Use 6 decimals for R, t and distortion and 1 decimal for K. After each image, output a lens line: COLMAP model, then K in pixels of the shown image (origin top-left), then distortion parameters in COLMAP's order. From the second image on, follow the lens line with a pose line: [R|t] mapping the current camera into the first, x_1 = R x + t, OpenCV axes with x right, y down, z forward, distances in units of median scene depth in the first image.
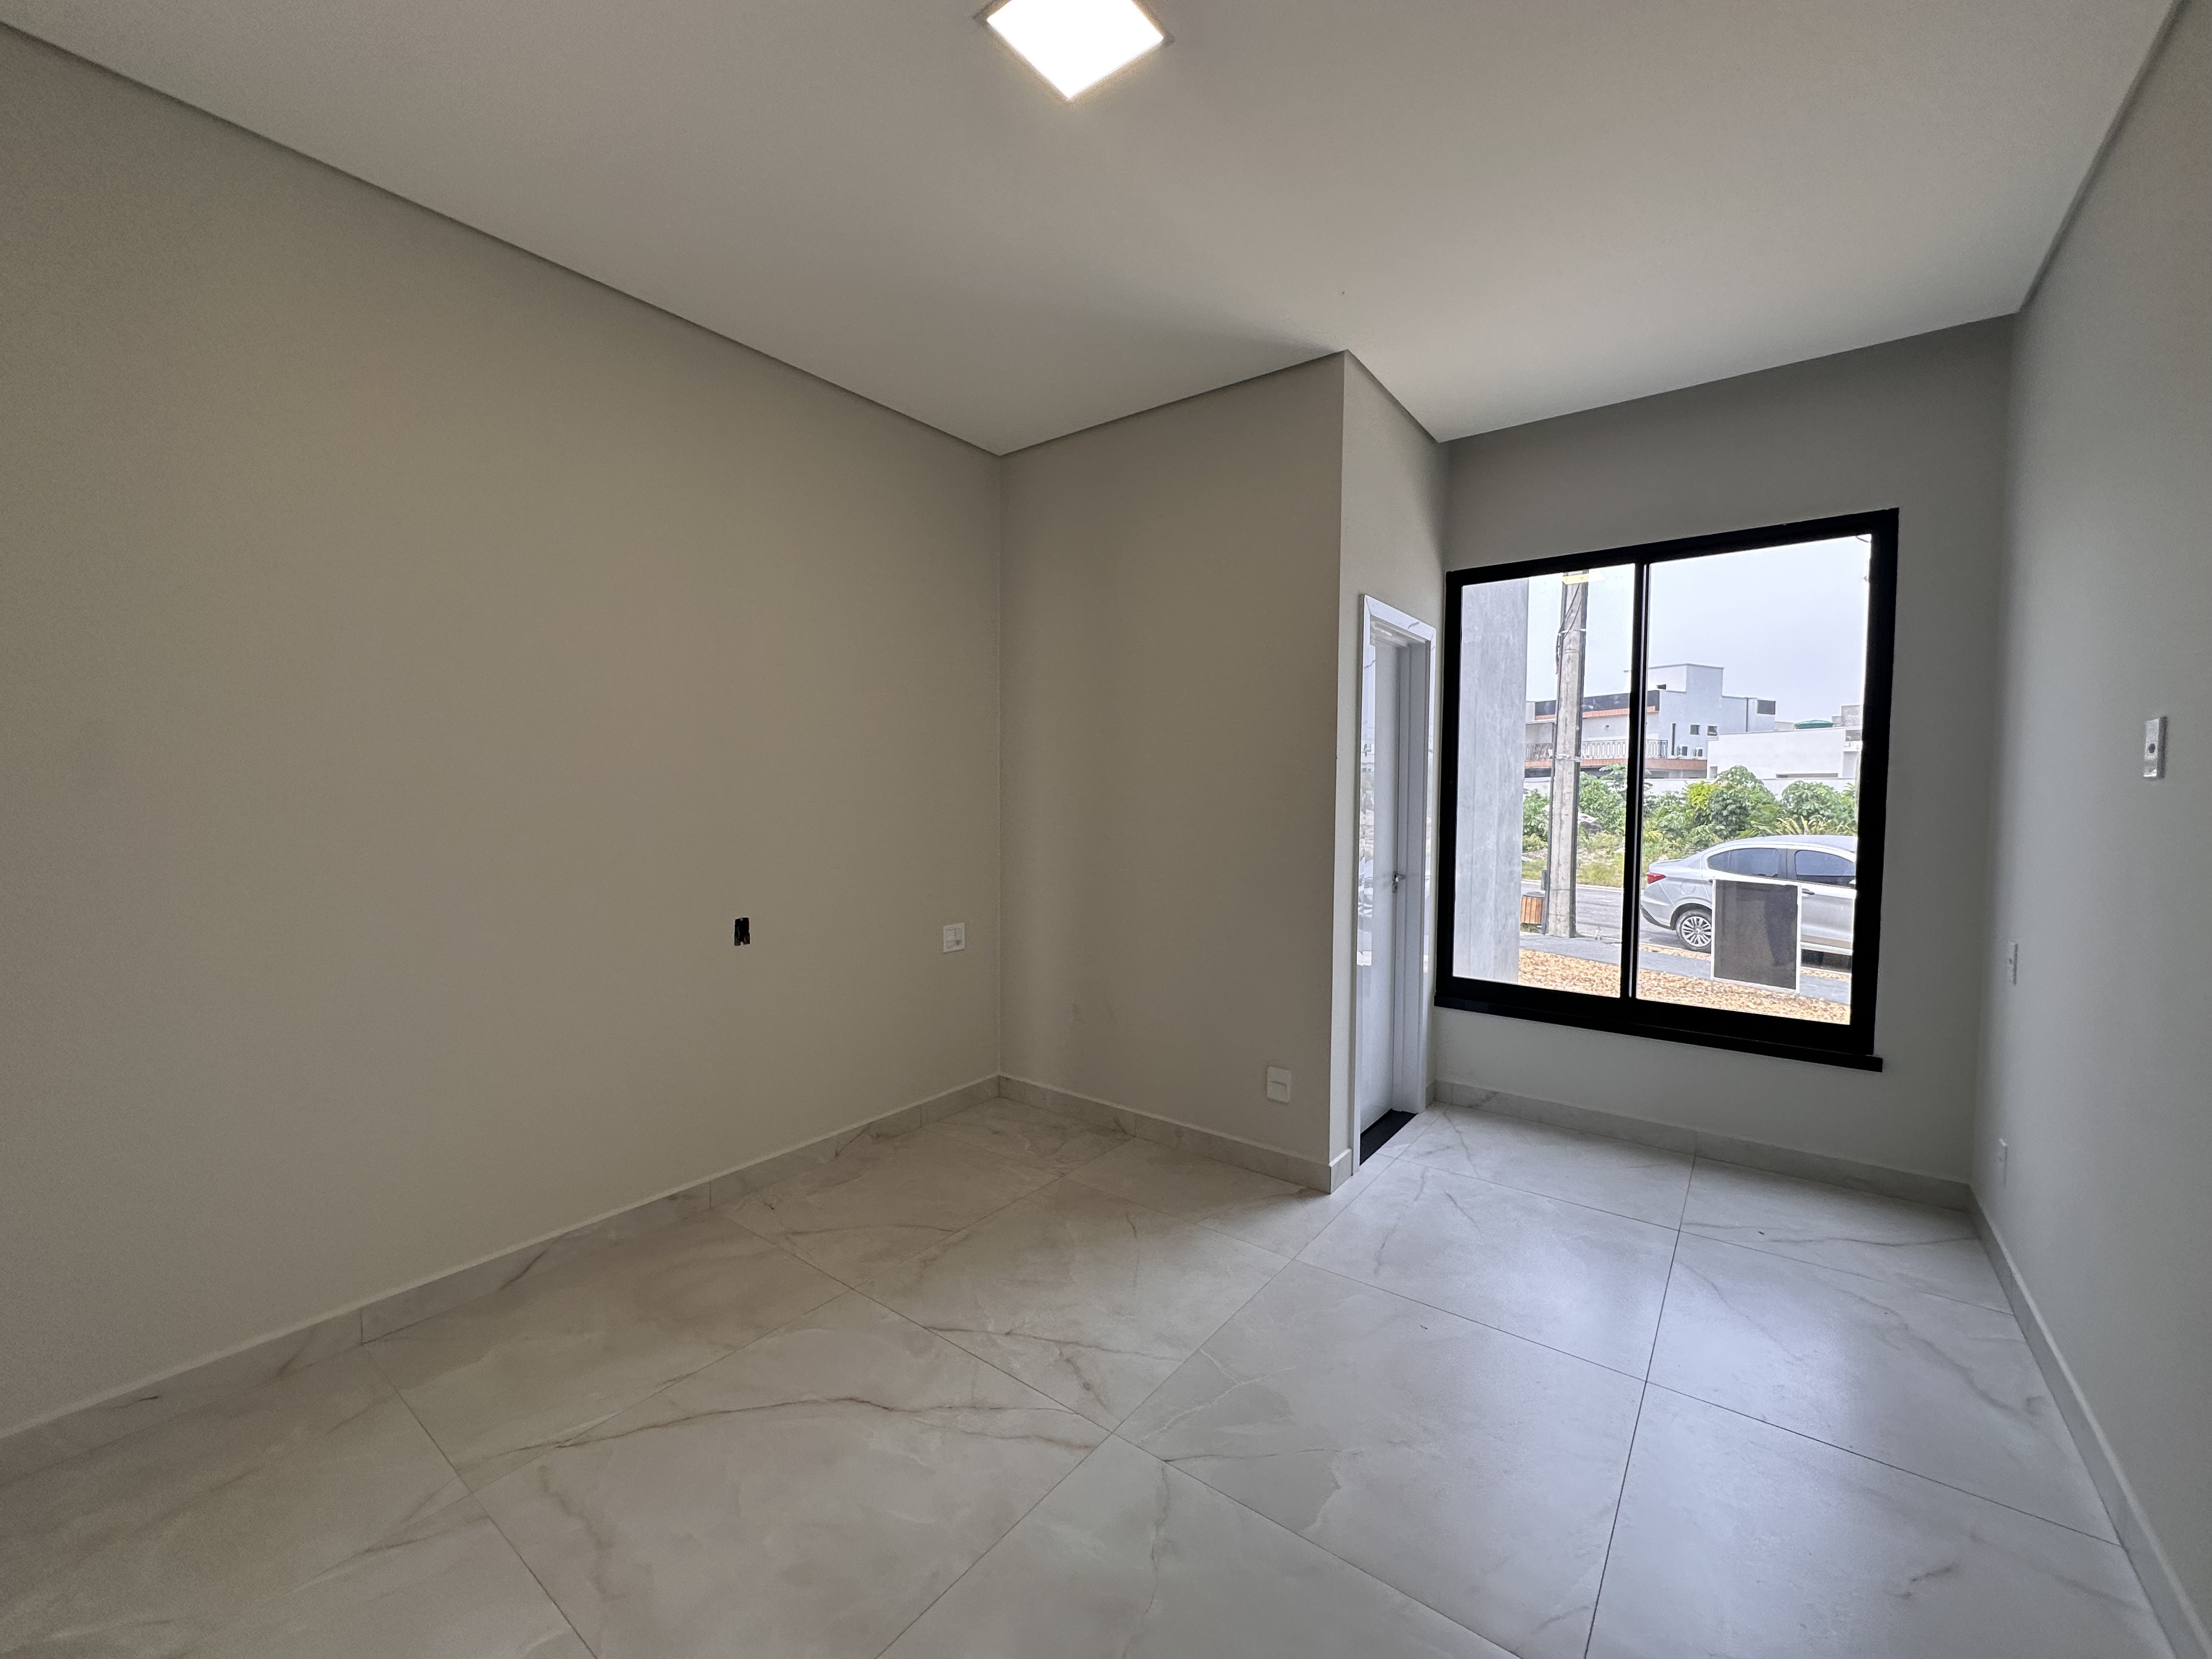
lens RADIAL K [[888.7, 0, 1103.5], [0, 888.7, 829.9], [0, 0, 1]] dist [0.003561, 0.000899]
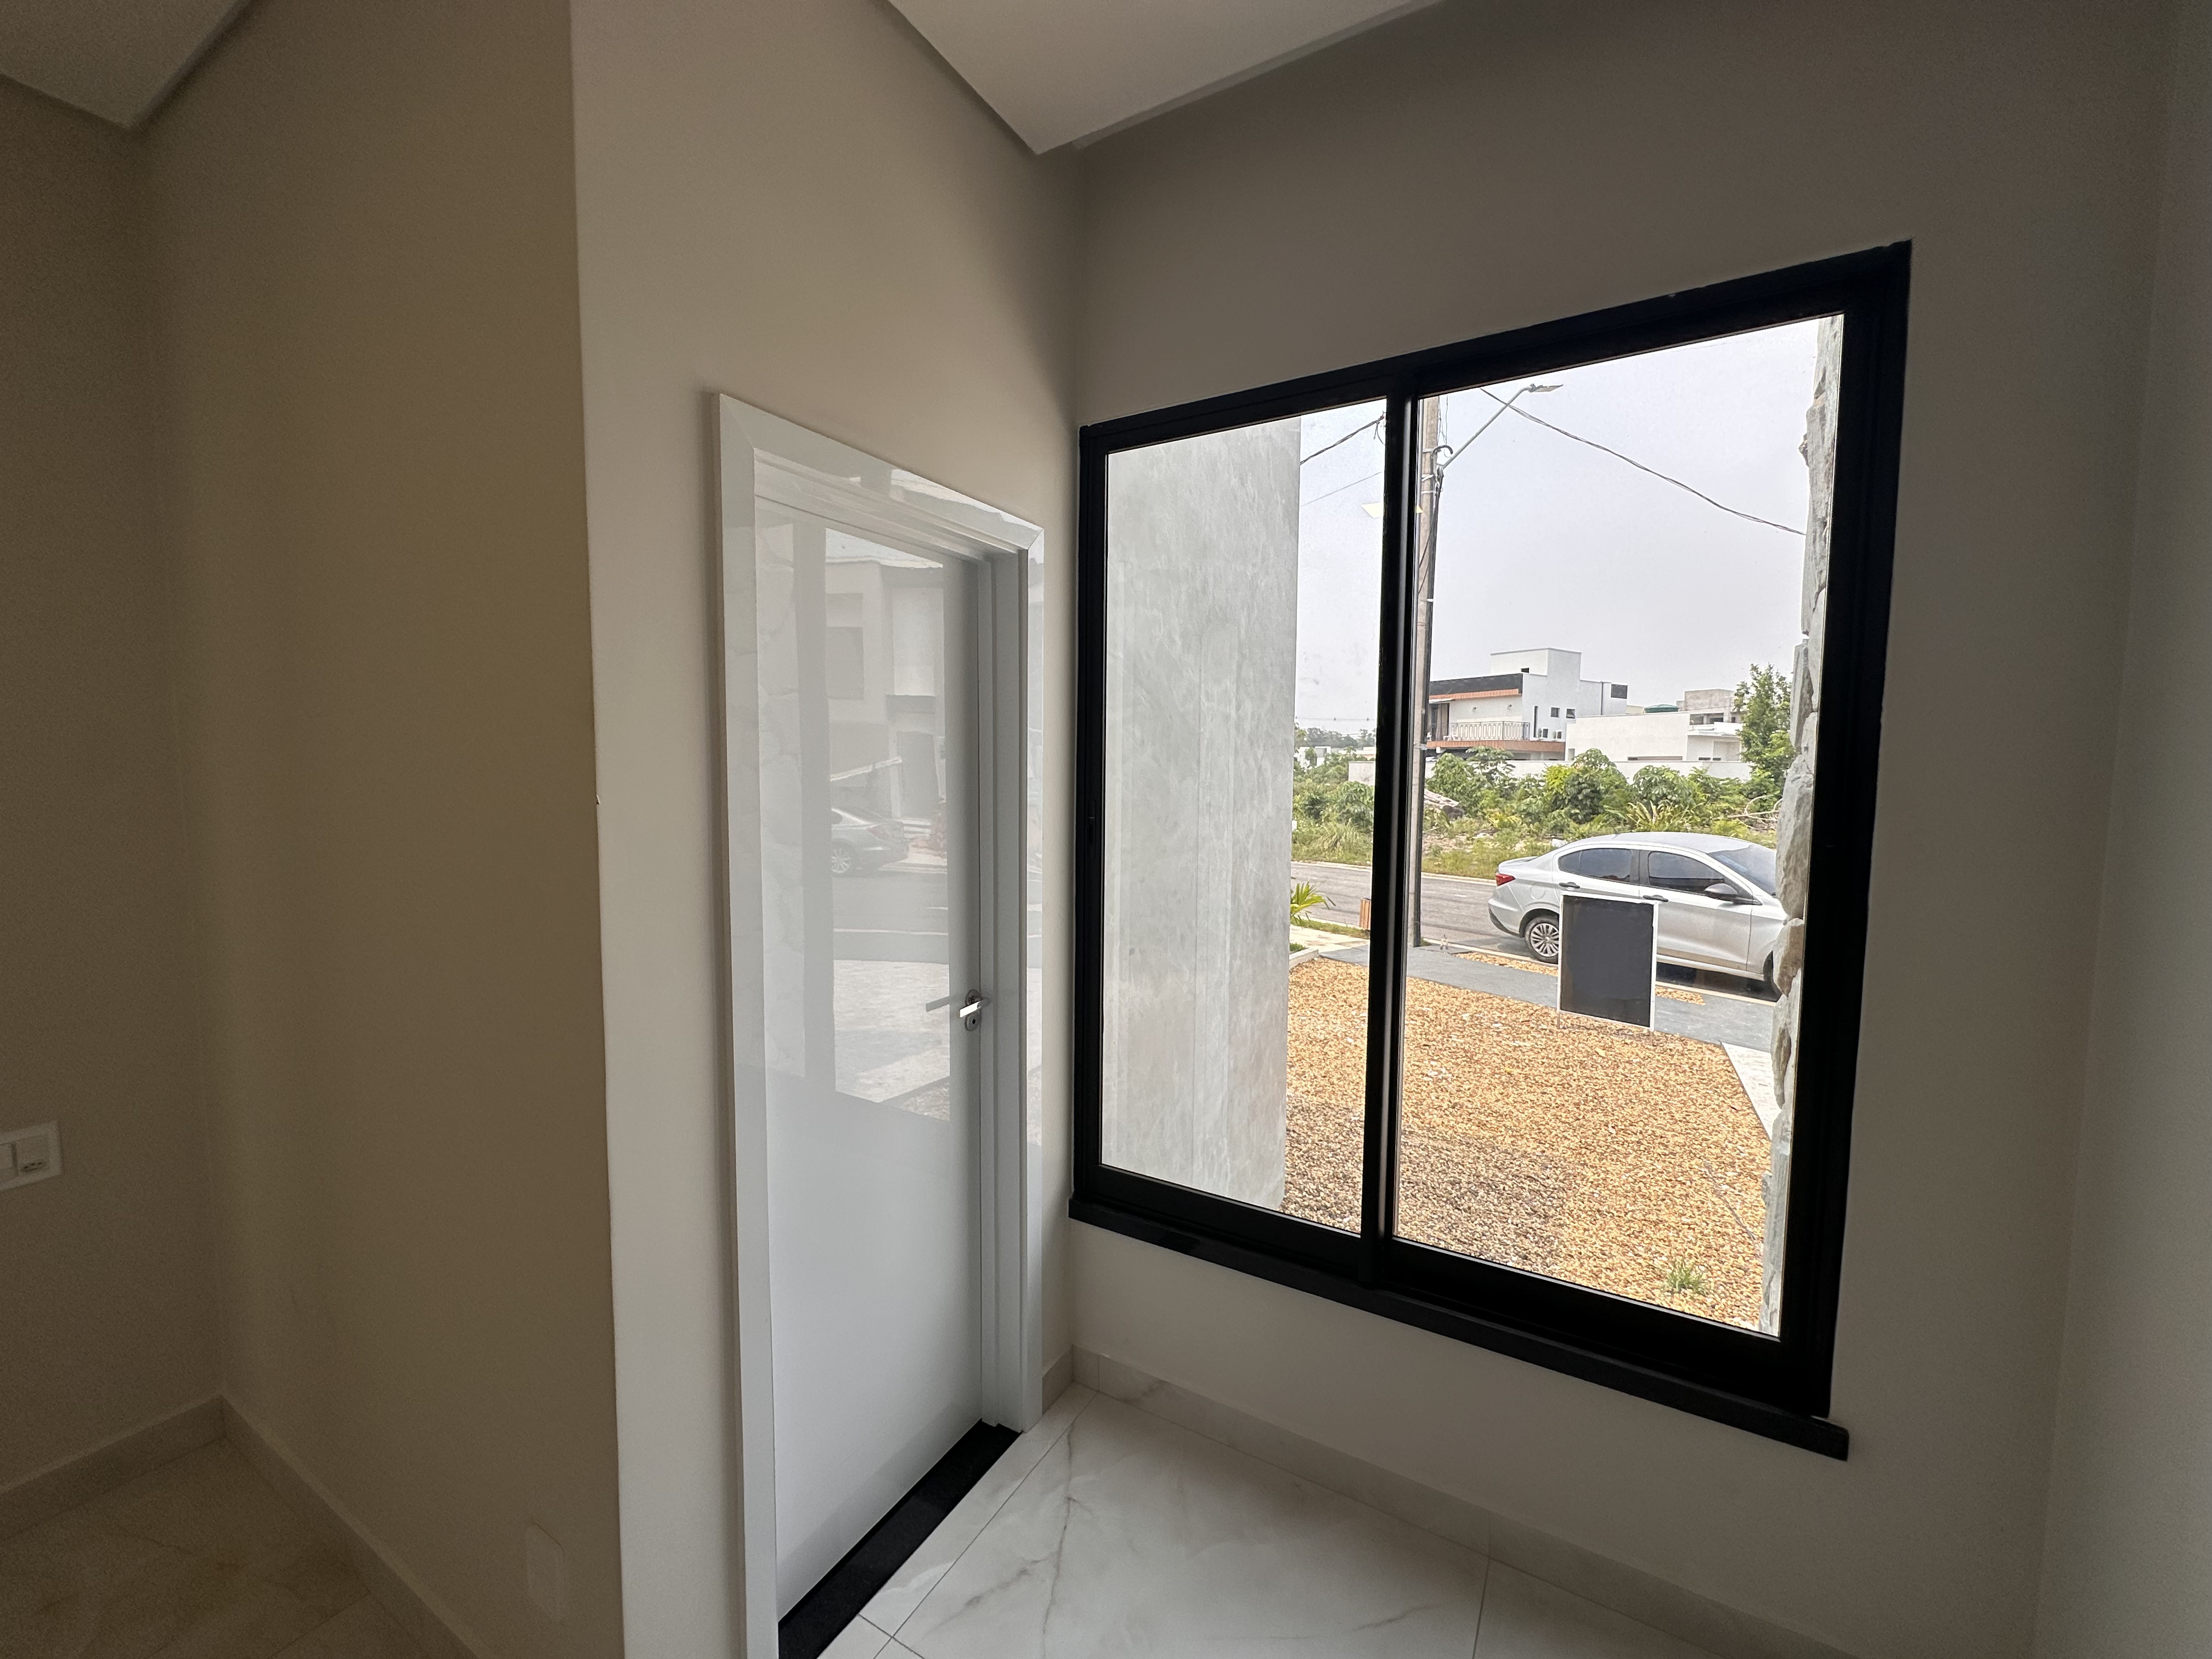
lens RADIAL K [[888.7, 0, 1101.8], [0, 888.7, 830.0], [0, 0, 1]] dist [0.003561, 0.000899]
pose [[0.993442, -0.005777, 0.114191, 0.055636], [0.002859, 0.999666, 0.025700, -0.010060], [-0.114301, -0.025205, 0.993126, 0.075761]]
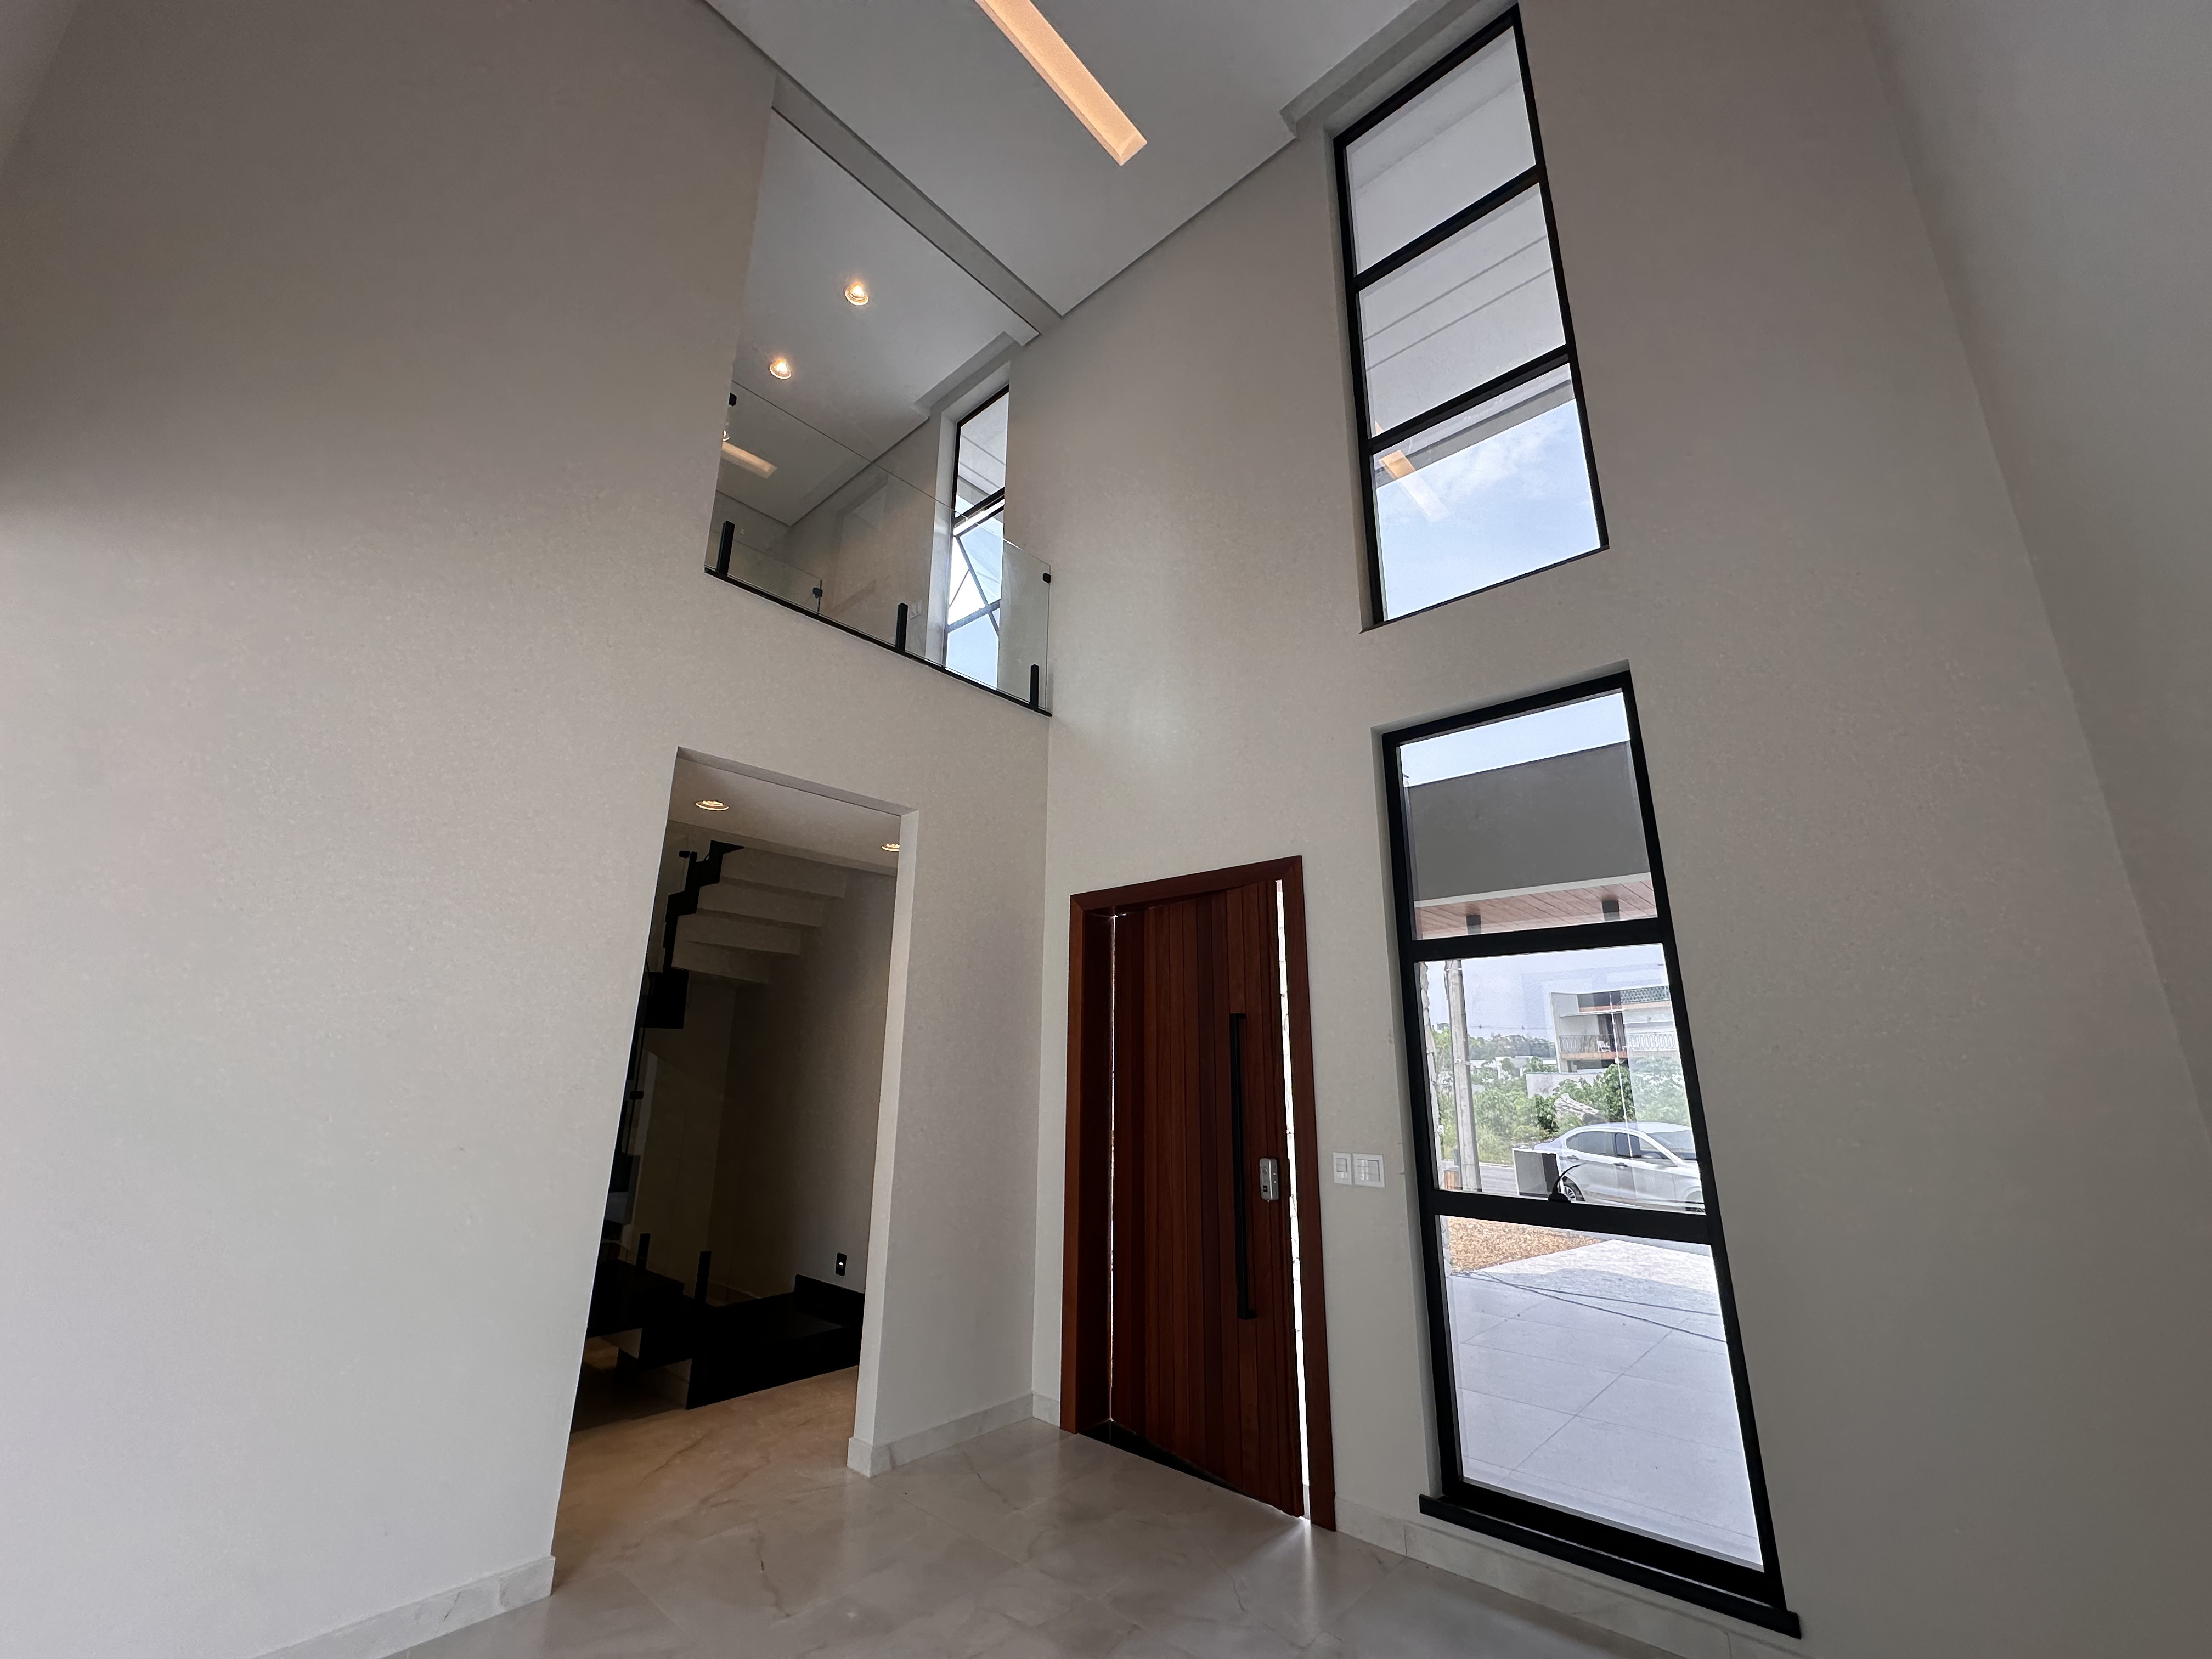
lens RADIAL K [[888.7, 0, 1105.3], [0, 888.7, 834.0], [0, 0, 1]] dist [0.003561, 0.000899]
pose [[0.996283, -0.019785, -0.083833, 0.048882], [-0.006976, 0.951533, -0.307467, 0.004308], [0.085853, 0.306909, 0.947859, -0.216502]]
